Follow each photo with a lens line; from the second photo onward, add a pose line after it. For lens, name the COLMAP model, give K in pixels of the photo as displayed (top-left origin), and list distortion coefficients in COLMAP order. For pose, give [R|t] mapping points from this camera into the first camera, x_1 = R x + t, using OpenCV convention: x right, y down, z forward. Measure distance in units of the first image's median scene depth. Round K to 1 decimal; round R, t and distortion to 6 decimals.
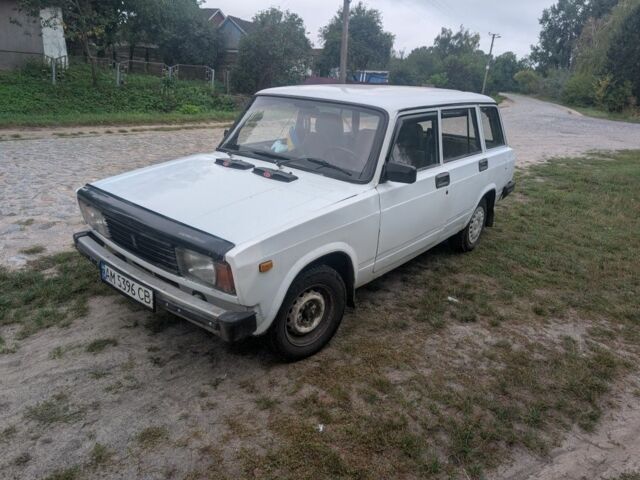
lens RADIAL K [[456.1, 0, 320.0], [0, 456.1, 240.0], [0, 0, 1]] dist [0.003316, 0.001345]
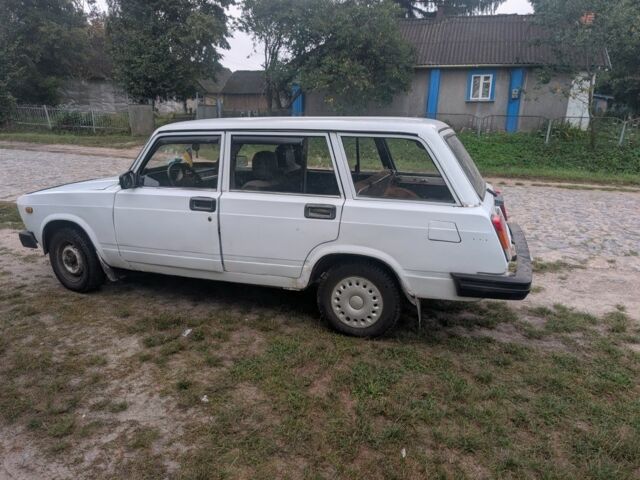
lens RADIAL K [[456.1, 0, 320.0], [0, 456.1, 240.0], [0, 0, 1]] dist [0.003316, 0.001345]
pose [[0.339638, 0.189286, -0.921312, 1.300337], [-0.312444, 0.946620, 0.079304, -0.221451], [0.887144, 0.260924, 0.380650, 0.904957]]
